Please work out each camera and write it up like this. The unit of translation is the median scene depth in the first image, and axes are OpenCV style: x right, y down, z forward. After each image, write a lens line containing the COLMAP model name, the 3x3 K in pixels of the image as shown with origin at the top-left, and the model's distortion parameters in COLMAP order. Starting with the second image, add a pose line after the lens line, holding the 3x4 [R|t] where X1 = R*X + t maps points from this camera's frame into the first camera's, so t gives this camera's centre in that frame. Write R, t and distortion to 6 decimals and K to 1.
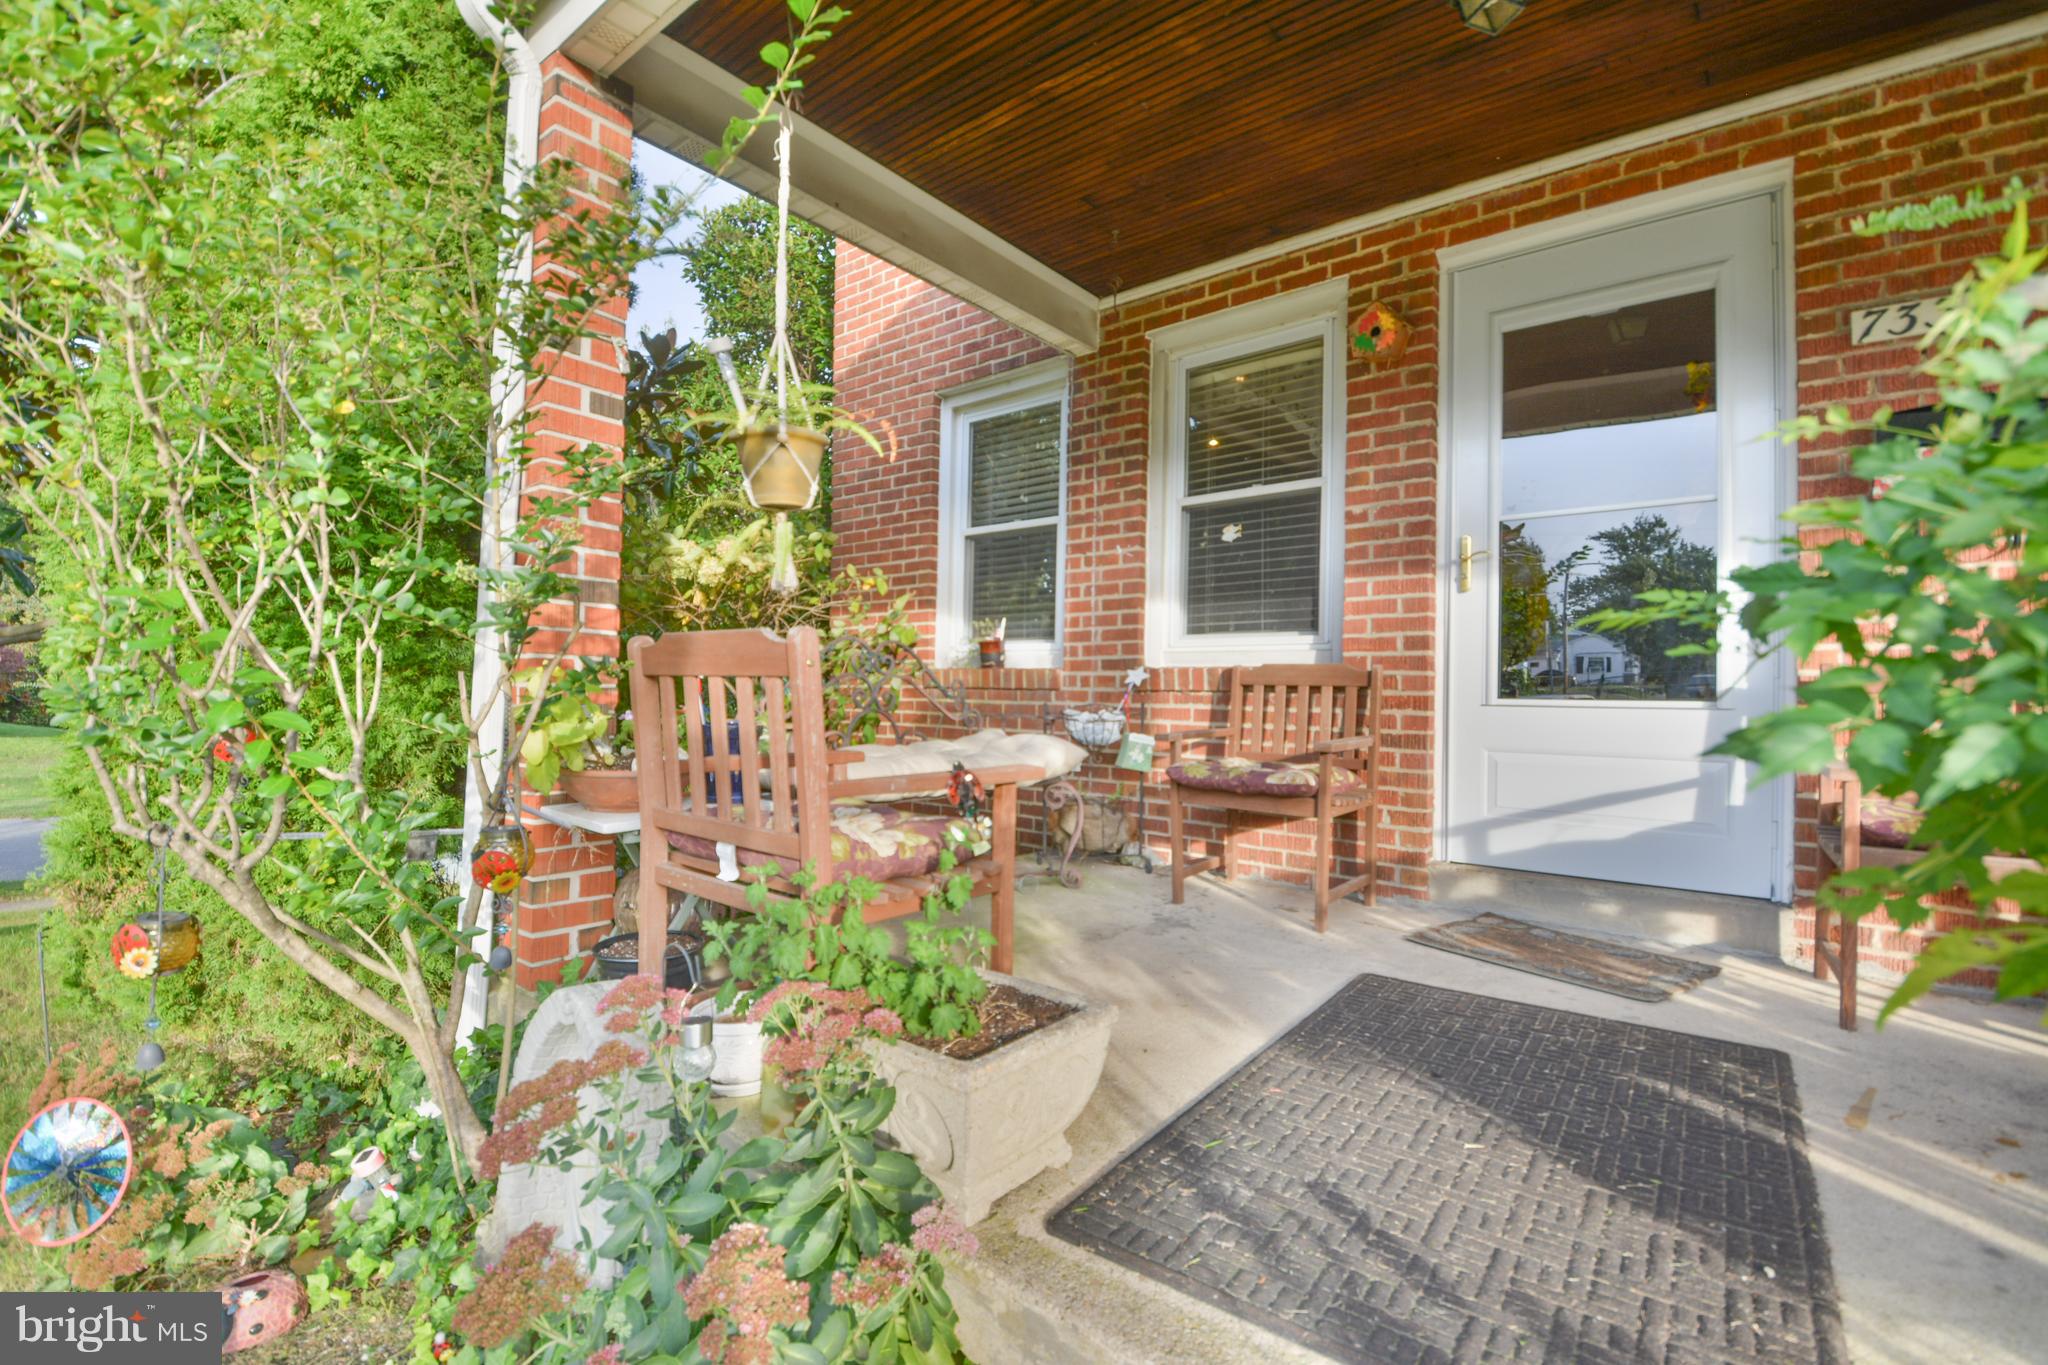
lens RADIAL K [[897.8, 0, 1017.9], [0, 897.8, 681.7], [0, 0, 1]] dist [0.033079, -0.034152]
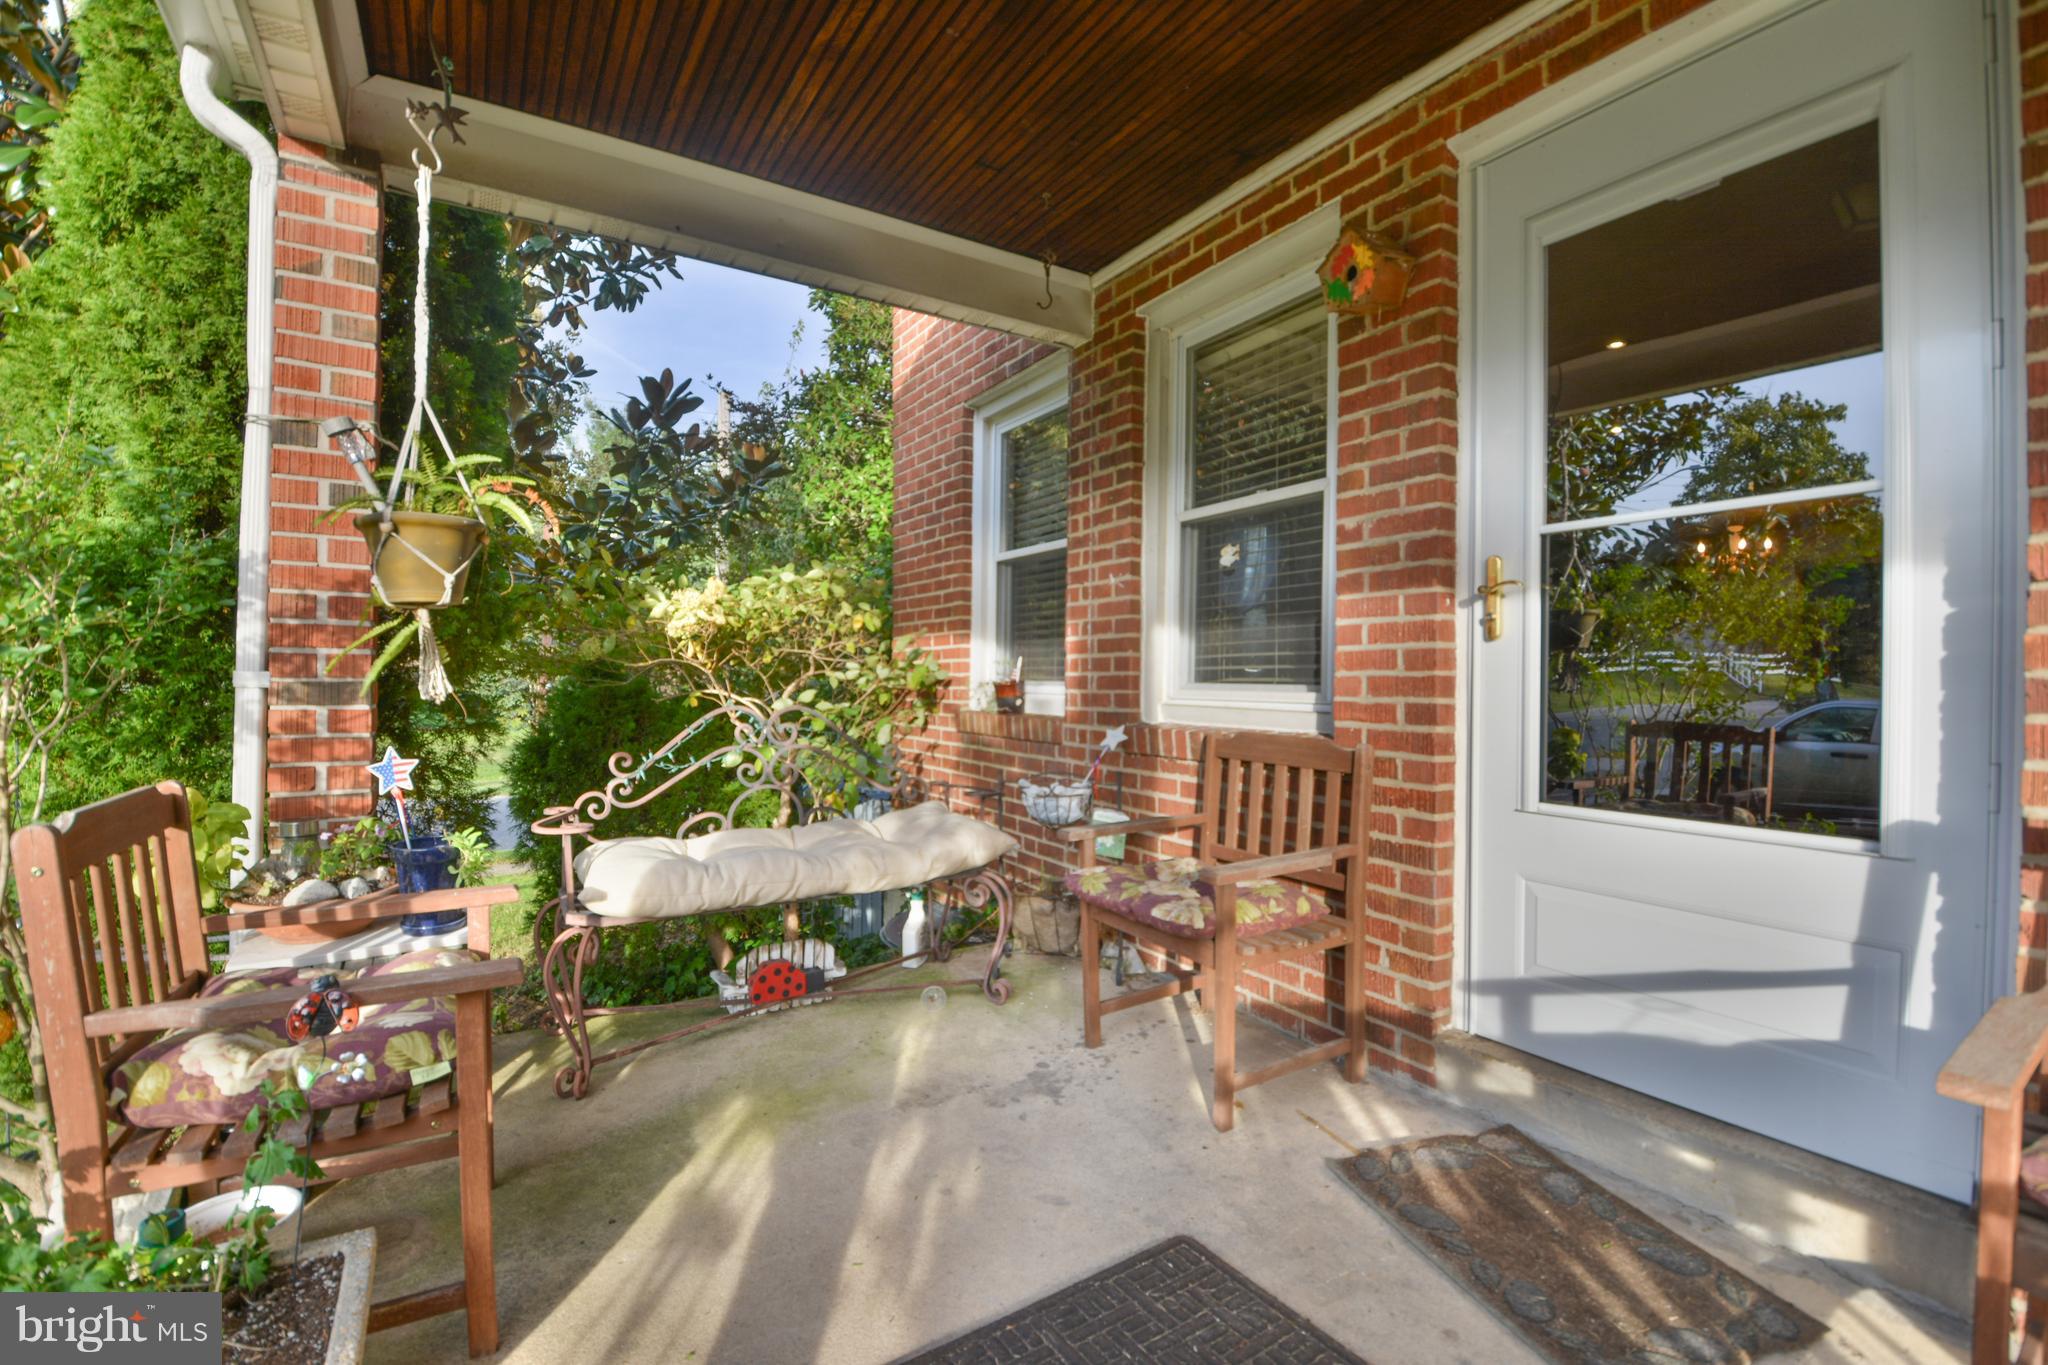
lens RADIAL K [[897.8, 0, 1017.9], [0, 897.8, 681.7], [0, 0, 1]] dist [0.033079, -0.034152]
pose [[0.945527, -0.010628, -0.325370, 0.334030], [0.015750, 0.999790, 0.013113, -0.073125], [0.325163, -0.017524, 0.945496, 0.216095]]
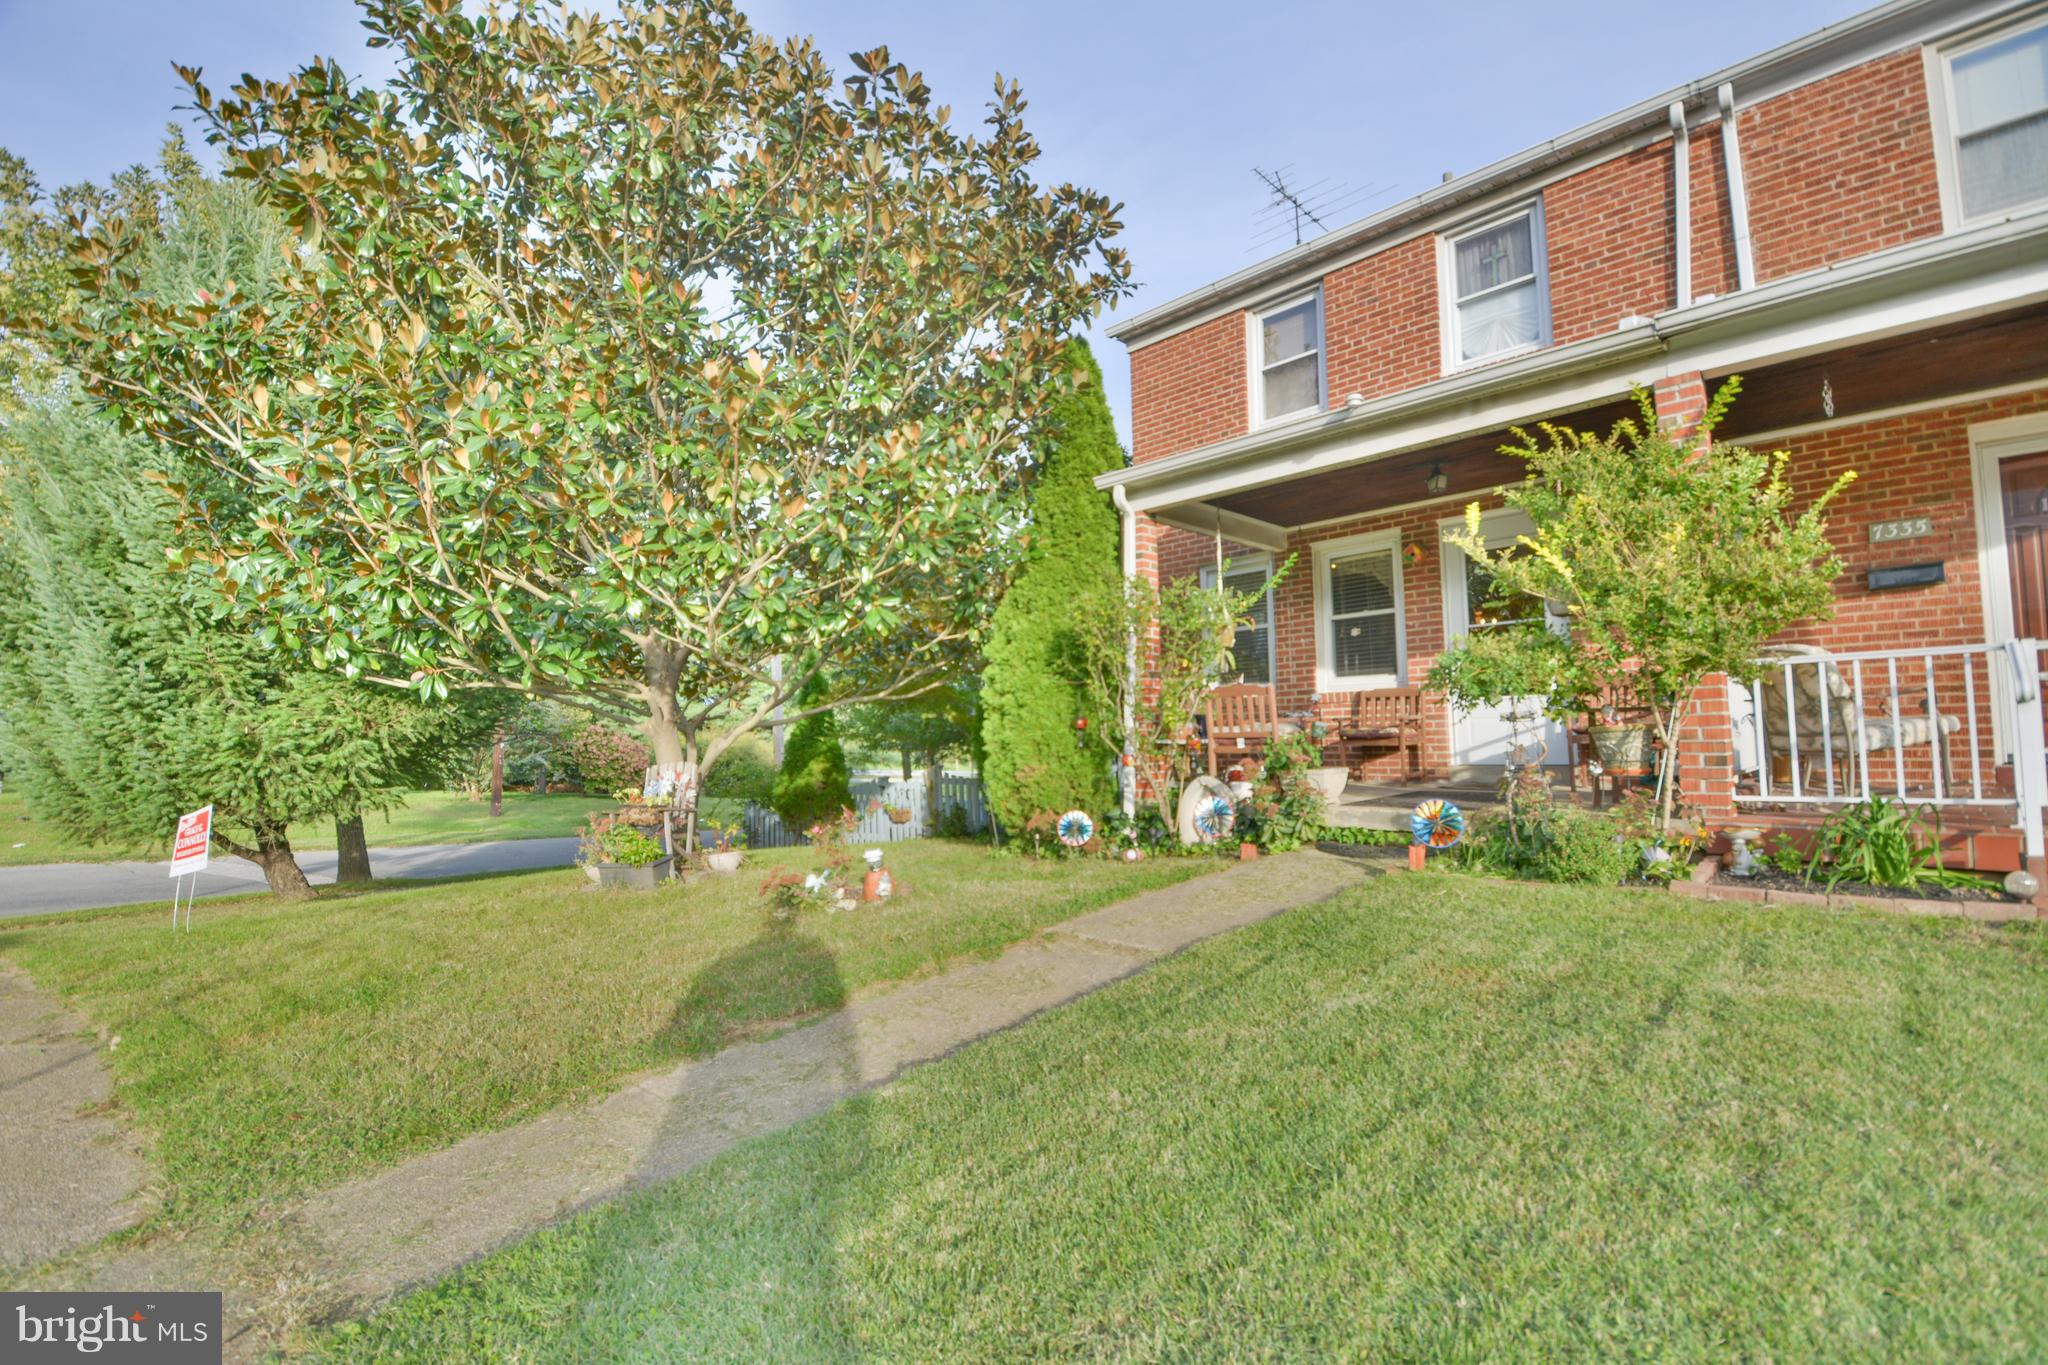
lens RADIAL K [[897.8, 0, 1017.9], [0, 897.8, 681.7], [0, 0, 1]] dist [0.033079, -0.034152]
pose [[0.993496, -0.047846, -0.103324, -0.399886], [0.044496, 0.998414, -0.034485, 0.000867], [0.104810, 0.029663, 0.994050, -1.416446]]
